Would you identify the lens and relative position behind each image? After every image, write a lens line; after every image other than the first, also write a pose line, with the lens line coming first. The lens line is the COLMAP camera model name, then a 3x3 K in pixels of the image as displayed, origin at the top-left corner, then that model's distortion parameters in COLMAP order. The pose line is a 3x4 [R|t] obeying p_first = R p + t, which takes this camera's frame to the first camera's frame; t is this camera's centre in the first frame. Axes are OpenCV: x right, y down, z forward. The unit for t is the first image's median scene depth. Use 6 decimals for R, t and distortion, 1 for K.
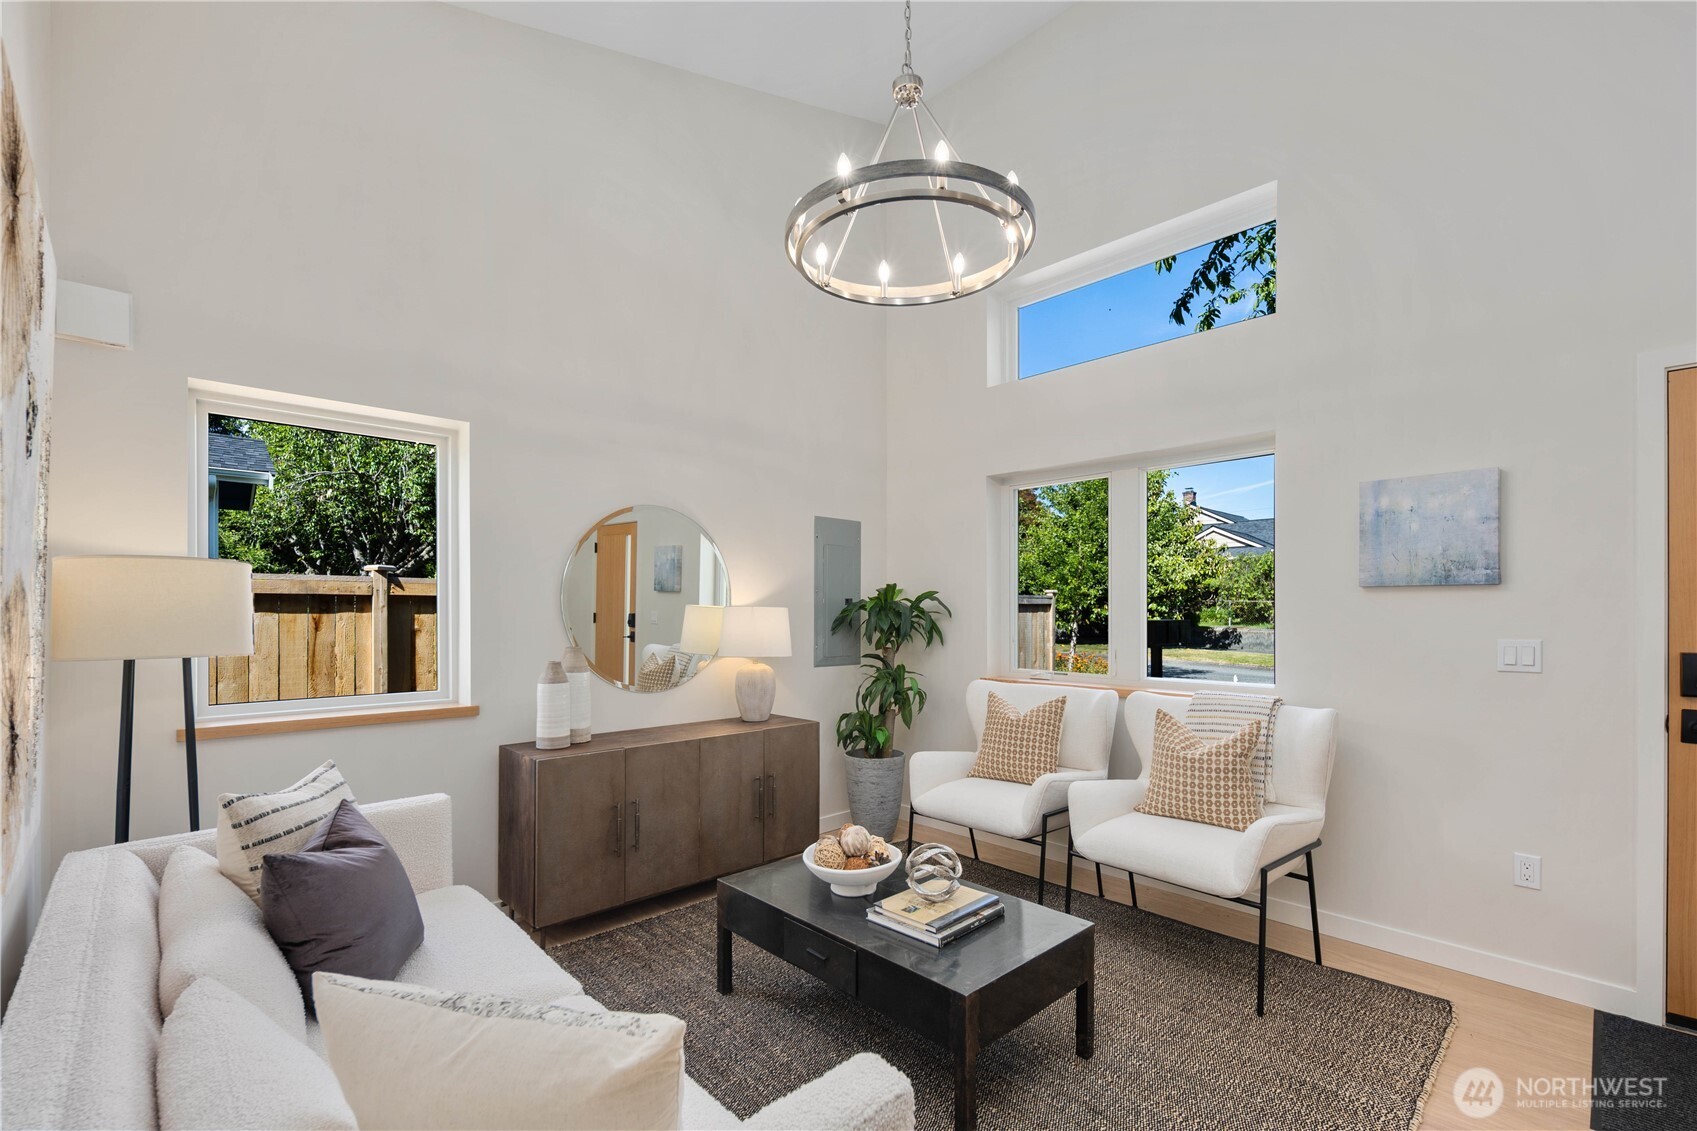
lens RADIAL K [[729.1, 0, 840.1], [0, 729.1, 621.8], [0, 0, 1]] dist [-0.001925, -0.000137]
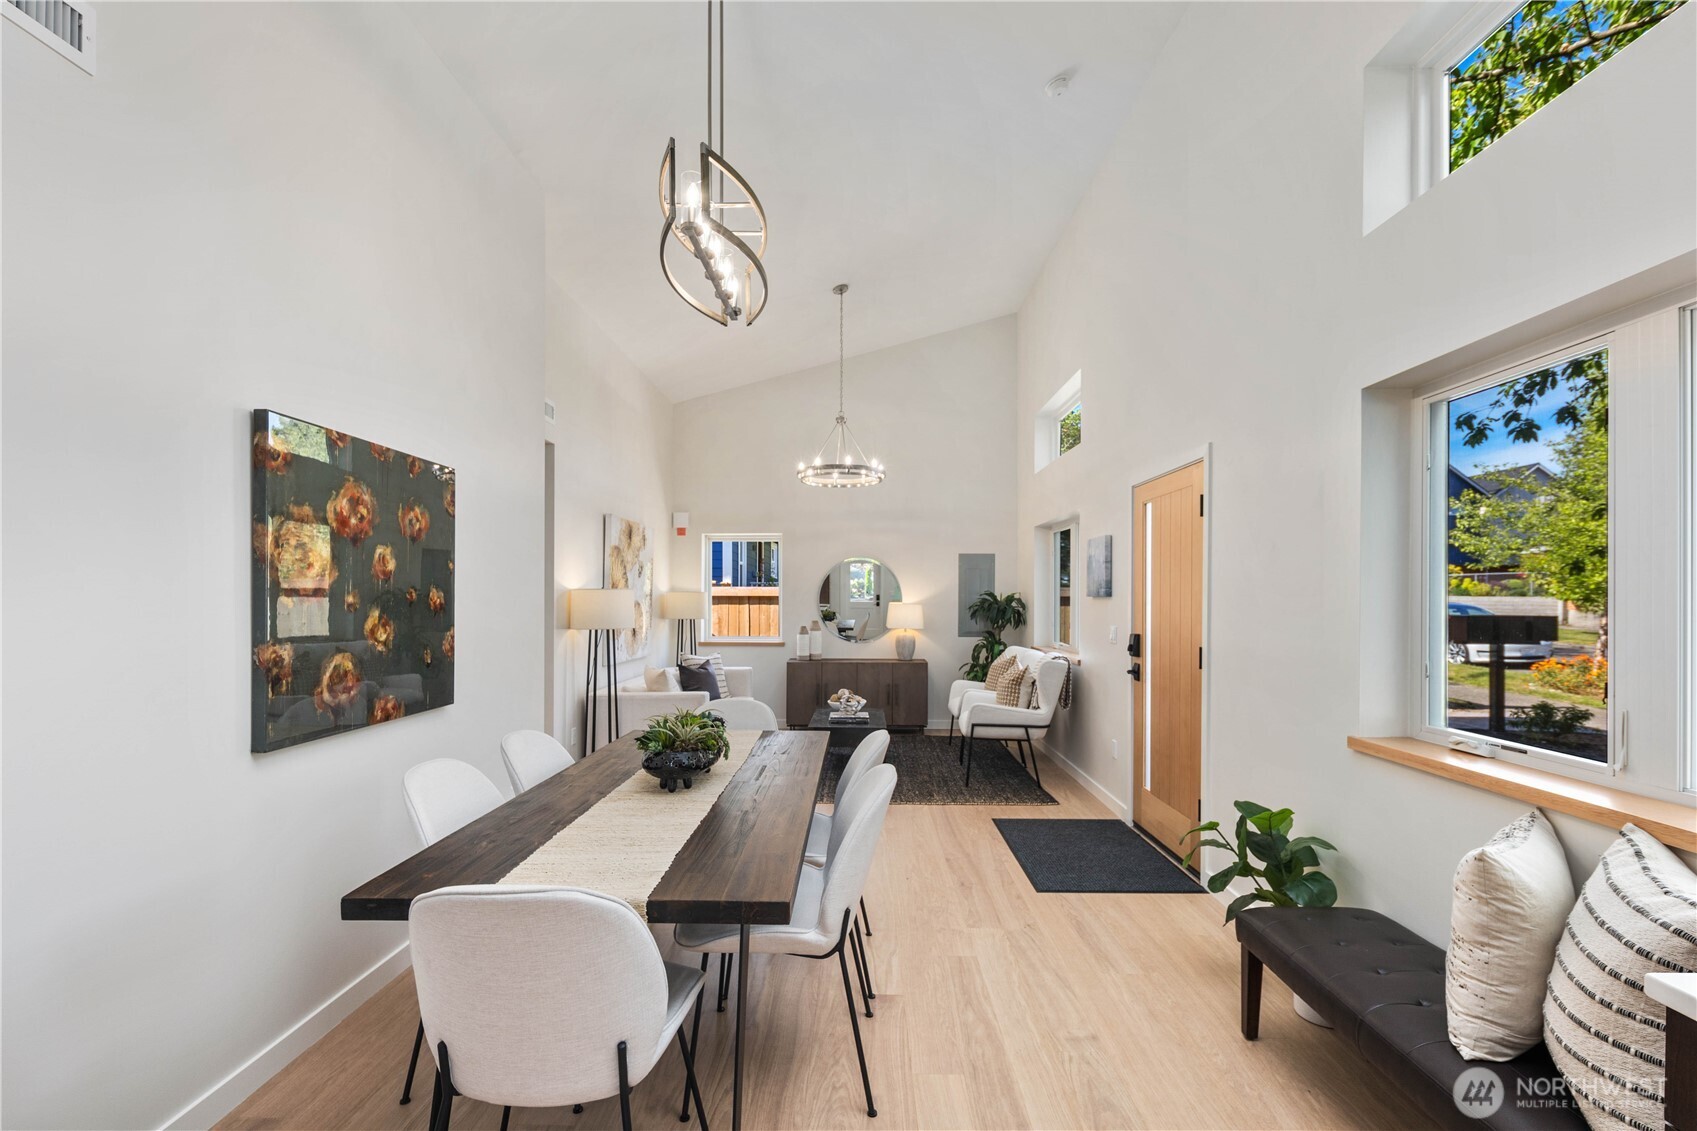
lens RADIAL K [[741.6, 0, 844.1], [0, 741.6, 599.3], [0, 0, 1]] dist [-0.000354, -0.000178]
pose [[0.722457, 0.004627, -0.691401, 1.089945], [-0.010440, 0.999937, -0.004217, -0.022168], [0.691338, 0.010264, 0.722459, -0.561911]]
